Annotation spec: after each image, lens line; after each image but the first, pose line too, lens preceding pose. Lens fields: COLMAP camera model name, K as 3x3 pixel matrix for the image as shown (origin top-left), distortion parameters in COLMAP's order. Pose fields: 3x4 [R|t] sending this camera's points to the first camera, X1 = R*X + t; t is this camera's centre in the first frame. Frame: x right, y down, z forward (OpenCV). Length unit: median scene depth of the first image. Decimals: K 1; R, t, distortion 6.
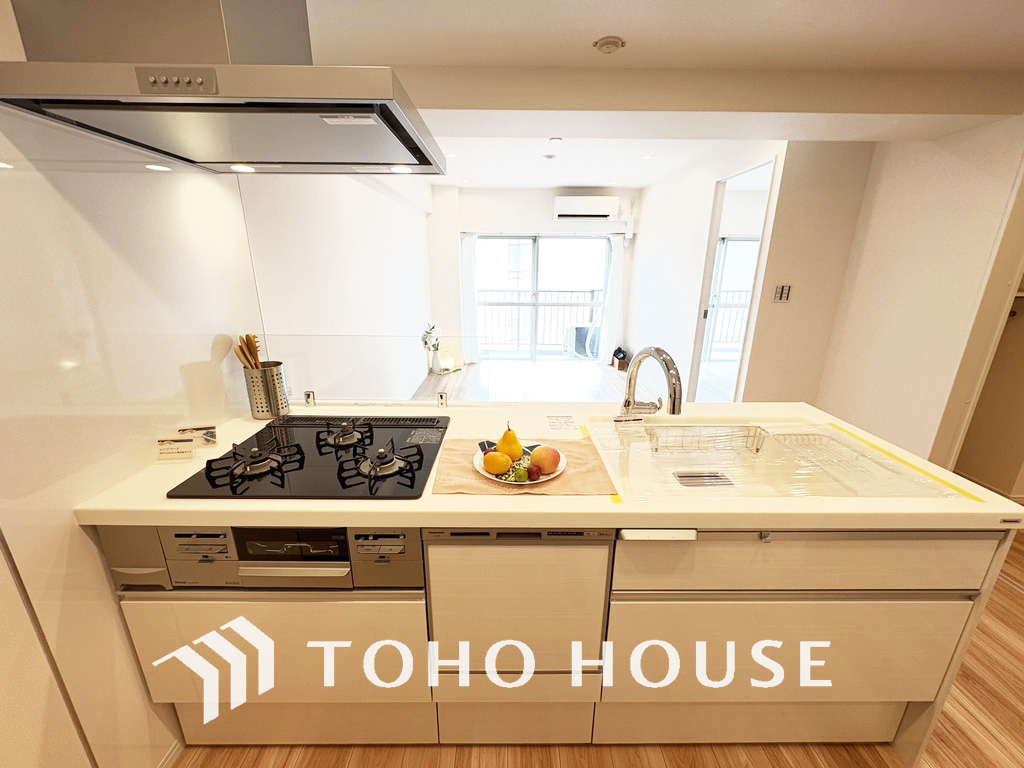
lens RADIAL K [[408.8, 0, 512.0], [0, 408.8, 382.7], [0, 0, 1]] dist [0.000364, 0.000402]
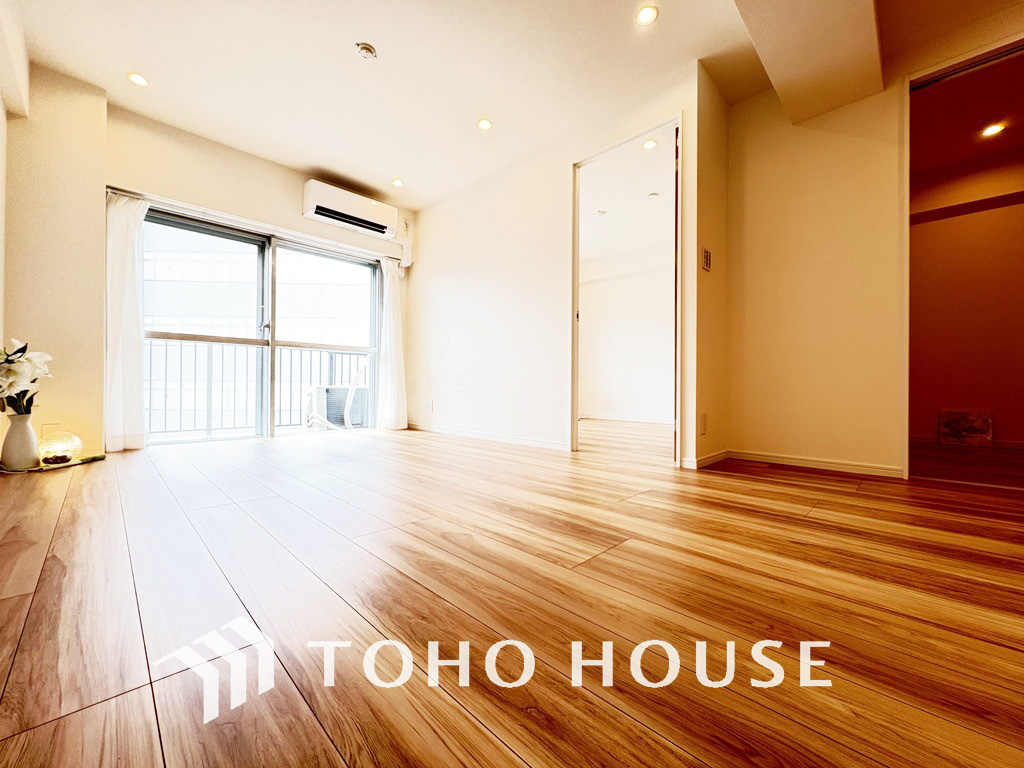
lens RADIAL K [[408.8, 0, 514.2], [0, 408.8, 382.2], [0, 0, 1]] dist [0.000364, 0.000402]
pose [[0.707675, 0.003672, 0.706528, -0.464737], [0.199385, 0.958305, -0.204689, 0.250187], [-0.677821, 0.285724, 0.677437, 1.413907]]
